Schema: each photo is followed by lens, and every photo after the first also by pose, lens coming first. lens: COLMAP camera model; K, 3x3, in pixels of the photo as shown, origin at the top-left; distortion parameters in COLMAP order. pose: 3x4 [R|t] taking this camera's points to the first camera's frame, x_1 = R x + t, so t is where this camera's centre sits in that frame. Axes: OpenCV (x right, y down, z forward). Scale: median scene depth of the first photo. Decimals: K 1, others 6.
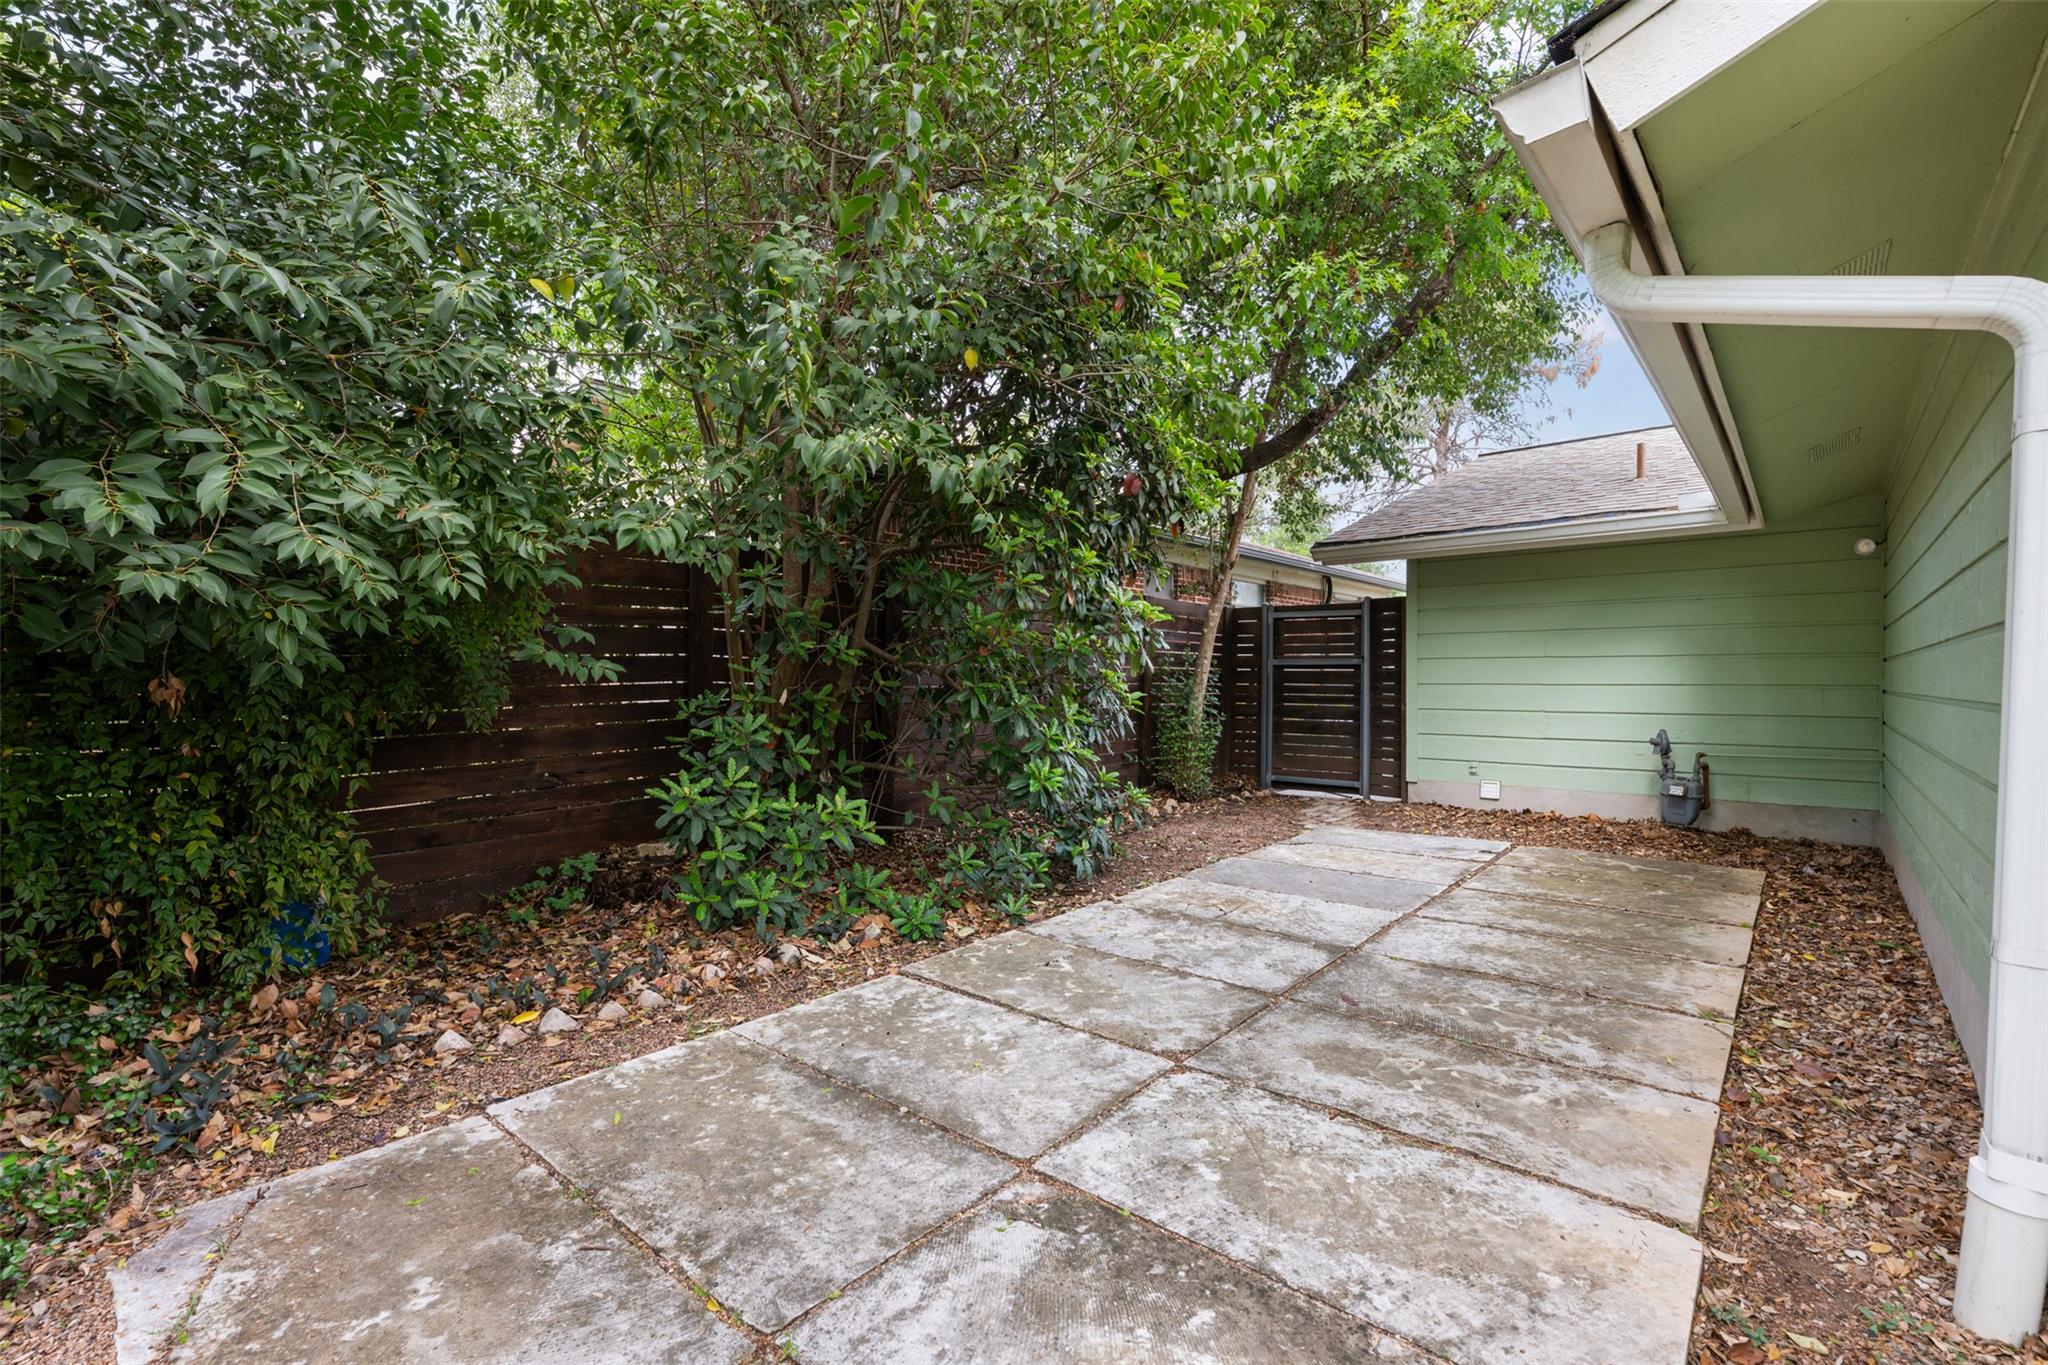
lens RADIAL K [[909.4, 0, 1025.6], [0, 909.4, 692.8], [0, 0, 1]] dist [-0.000067, 0.000065]
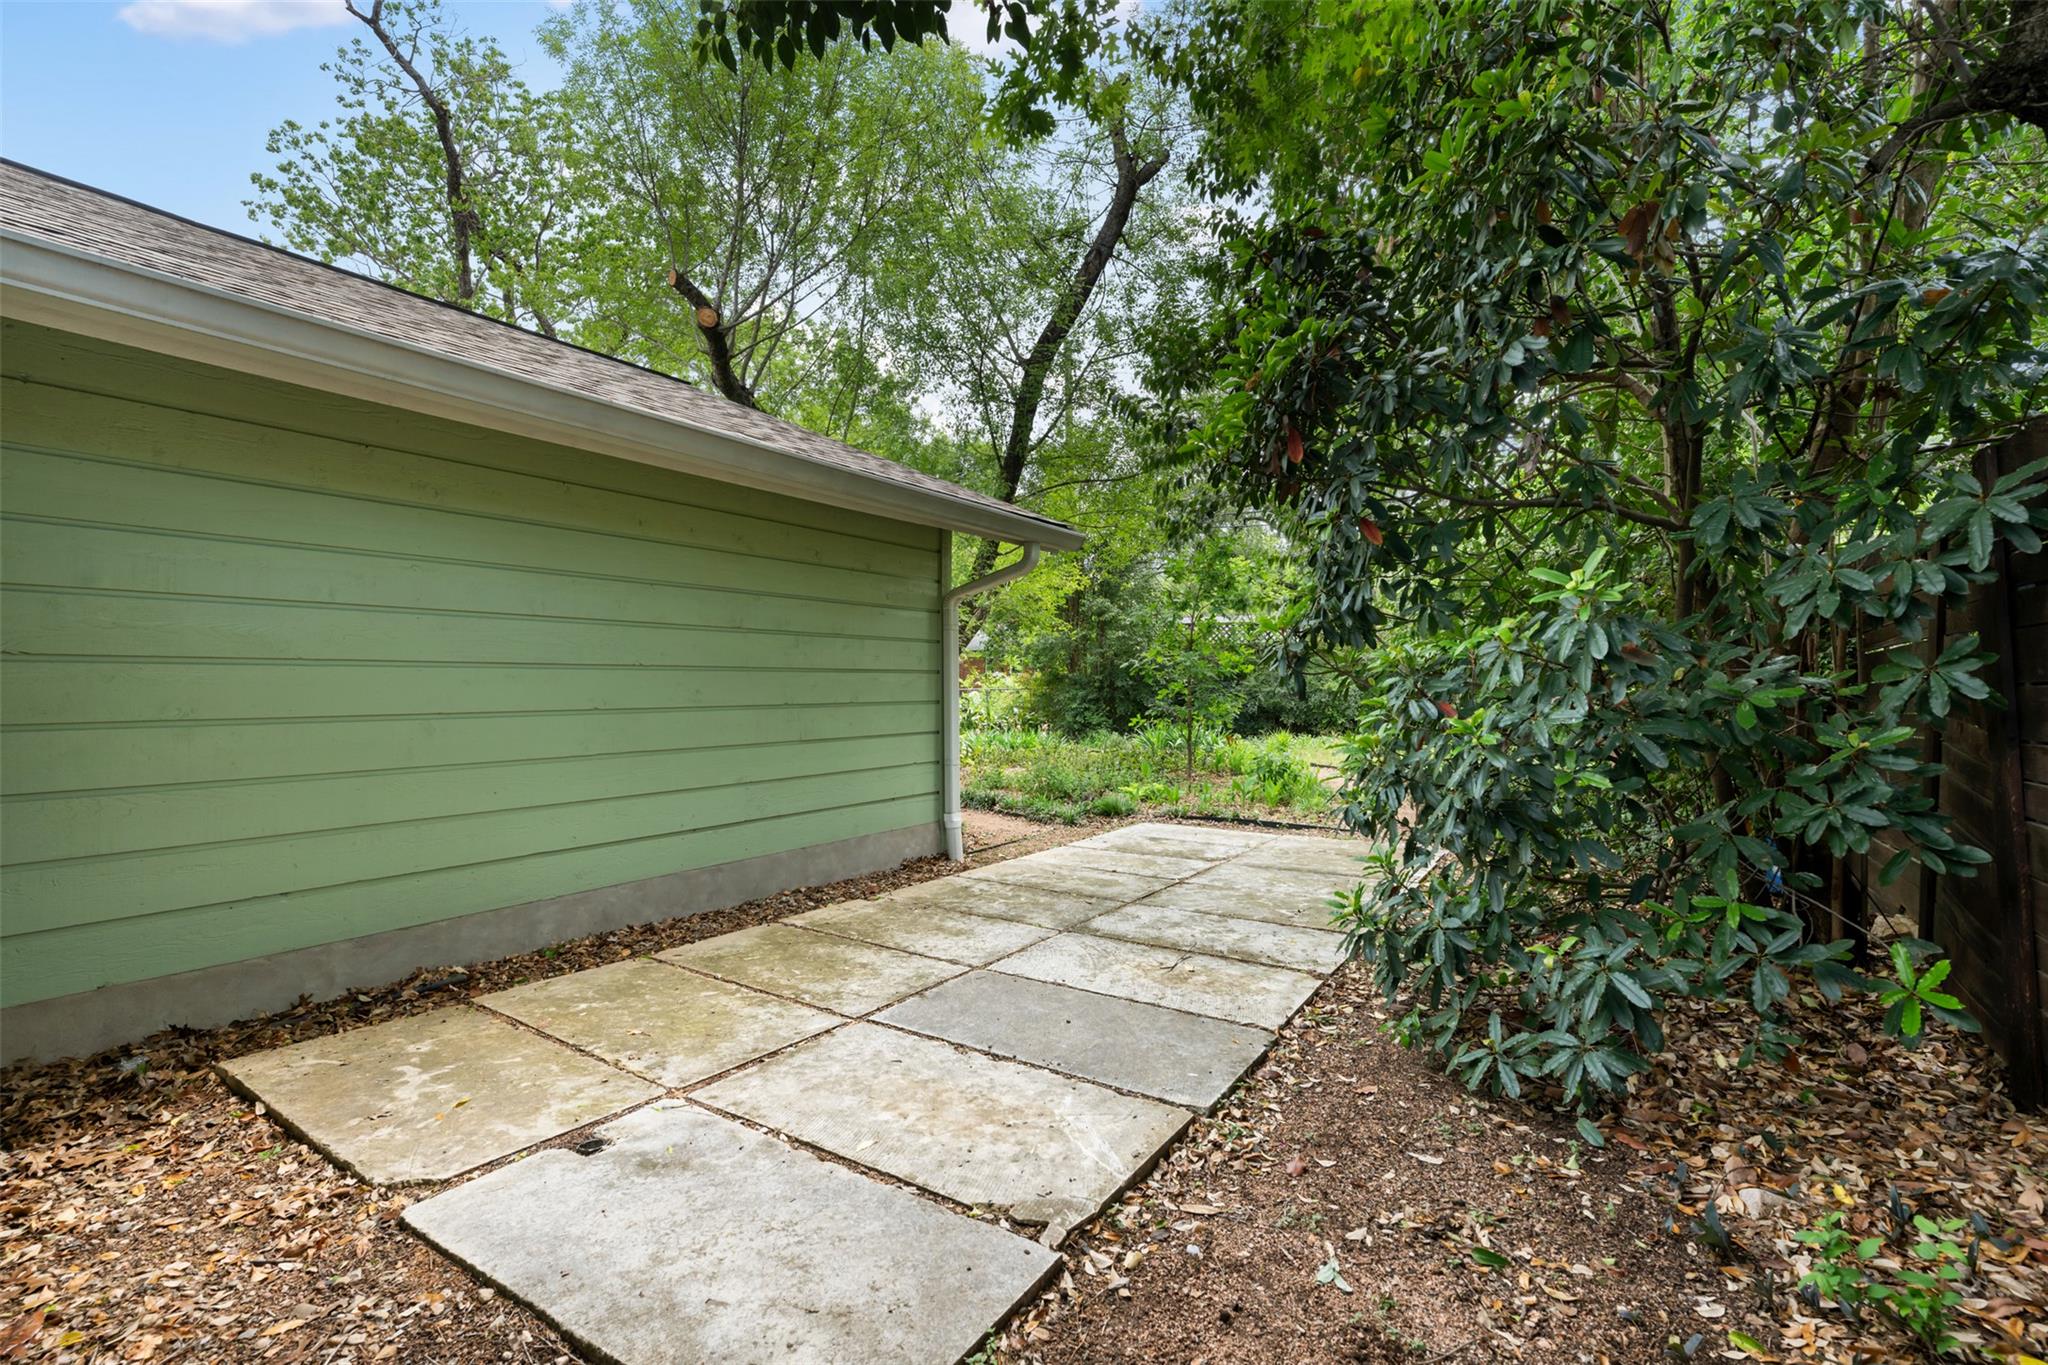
lens RADIAL K [[909.4, 0, 1025.6], [0, 909.4, 692.8], [0, 0, 1]] dist [-0.000067, 0.000065]
pose [[-0.992258, -0.006816, -0.124003, 0.507614], [-0.010266, 0.999577, 0.027203, -0.047707], [0.123765, 0.028265, -0.991909, 1.944791]]
